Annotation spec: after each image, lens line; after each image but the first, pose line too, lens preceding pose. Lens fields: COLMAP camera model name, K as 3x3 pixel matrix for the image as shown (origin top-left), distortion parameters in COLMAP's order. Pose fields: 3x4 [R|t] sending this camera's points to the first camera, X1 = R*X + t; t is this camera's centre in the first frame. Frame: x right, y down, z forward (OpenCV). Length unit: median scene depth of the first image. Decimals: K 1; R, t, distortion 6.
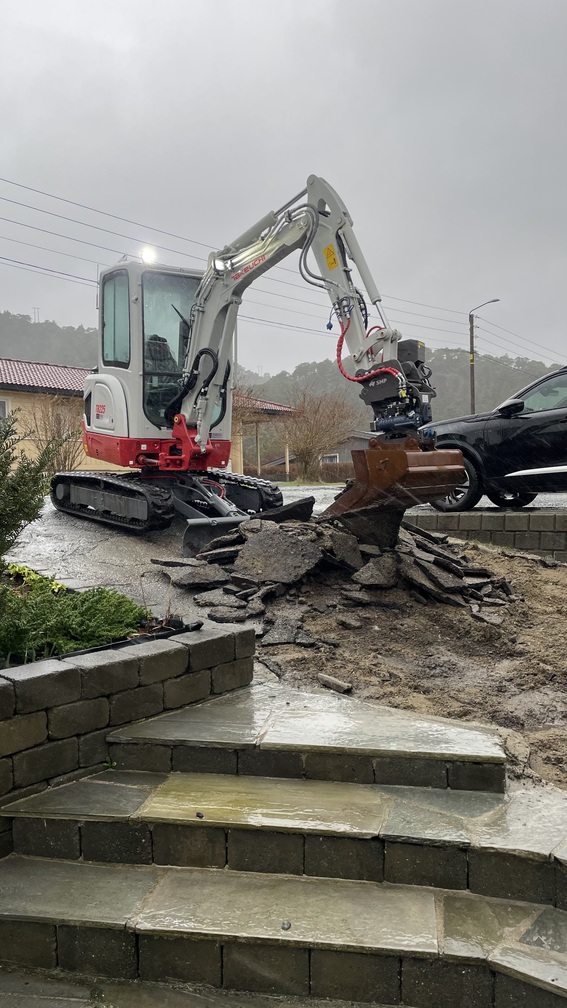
lens RADIAL K [[807.5, 0, 279.8], [0, 807.5, 502.2], [0, 0, 1]] dist [0.107278, -0.151013]
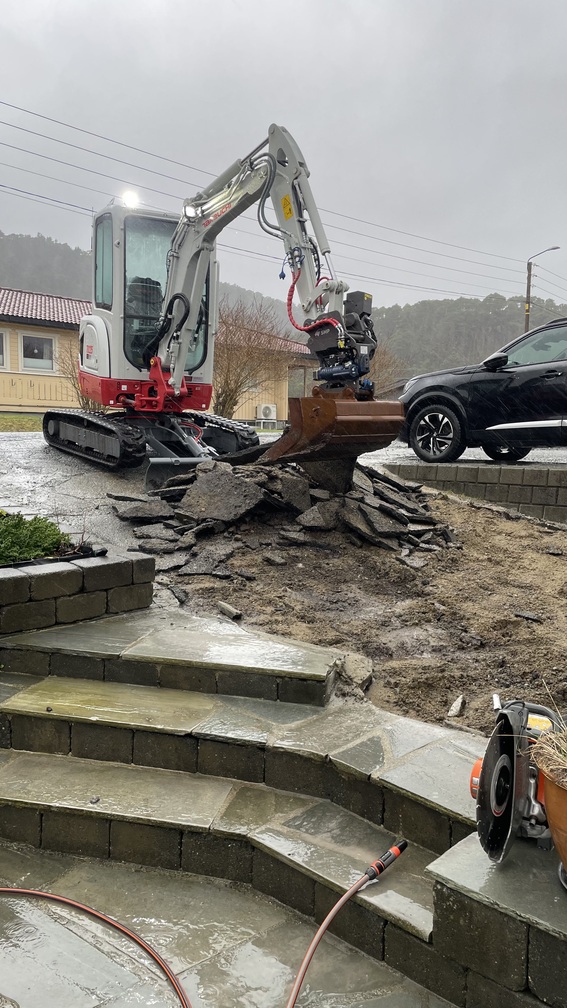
lens RADIAL K [[807.5, 0, 279.8], [0, 807.5, 502.2], [0, 0, 1]] dist [0.107278, -0.151013]
pose [[0.996768, 0.044133, -0.067130, 0.141080], [-0.039607, 0.996945, 0.067315, 0.001014], [0.069895, -0.064438, 0.995471, -0.049900]]
